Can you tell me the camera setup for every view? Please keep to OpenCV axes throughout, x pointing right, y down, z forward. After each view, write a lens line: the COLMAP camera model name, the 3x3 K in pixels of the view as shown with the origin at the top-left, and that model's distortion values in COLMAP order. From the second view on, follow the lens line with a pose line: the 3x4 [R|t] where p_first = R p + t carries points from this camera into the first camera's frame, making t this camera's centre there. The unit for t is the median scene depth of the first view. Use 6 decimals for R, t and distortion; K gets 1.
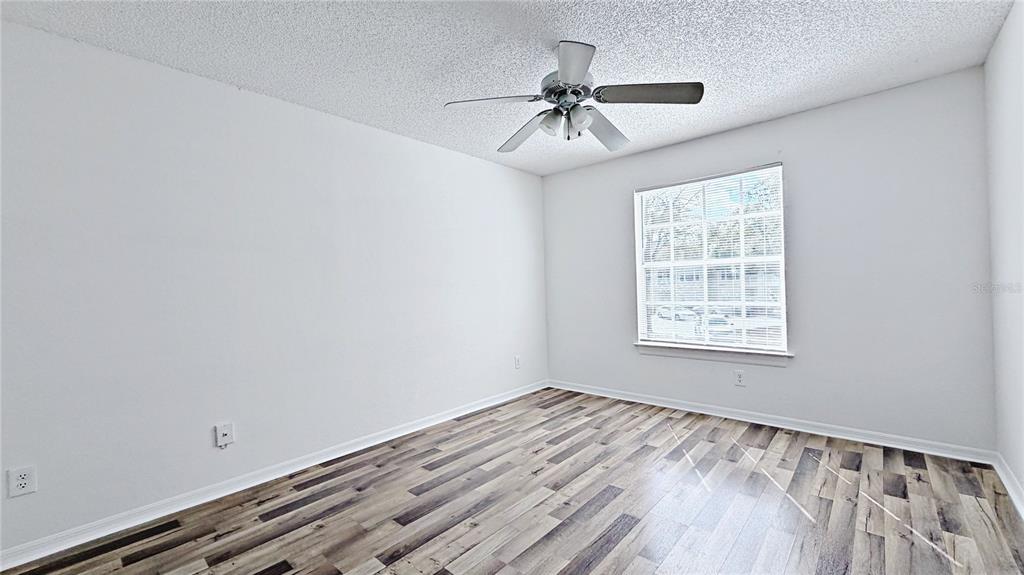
lens RADIAL K [[408.7, 0, 512.2], [0, 408.7, 286.9], [0, 0, 1]] dist [0.000109, -0.000218]
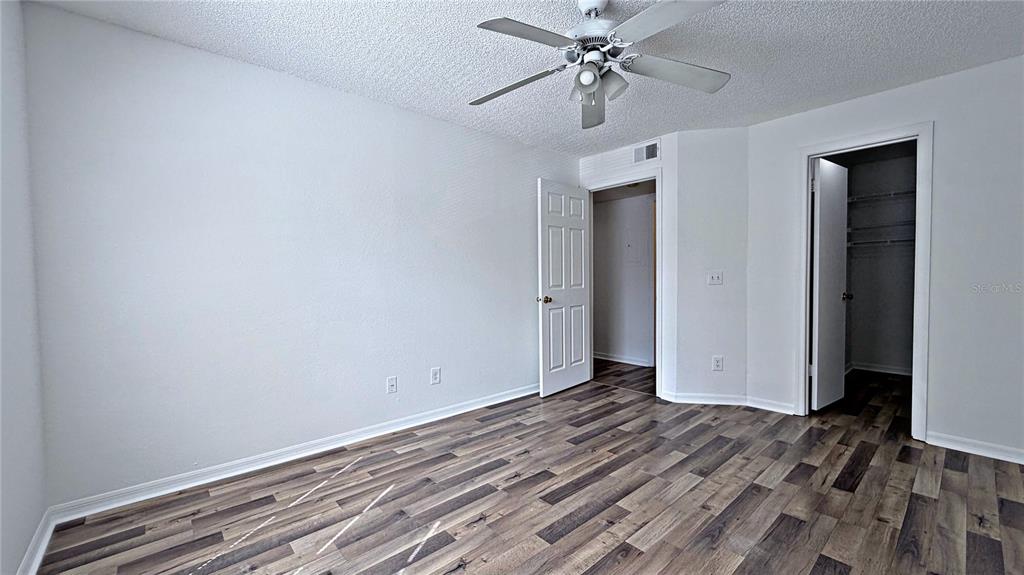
lens RADIAL K [[408.7, 0, 507.2], [0, 408.7, 286.4], [0, 0, 1]] dist [0.000109, -0.000218]
pose [[-0.991670, 0.038271, 0.122985, 0.237196], [0.041463, 0.998864, 0.023496, -0.004482], [-0.121946, 0.028400, -0.992130, 1.968646]]
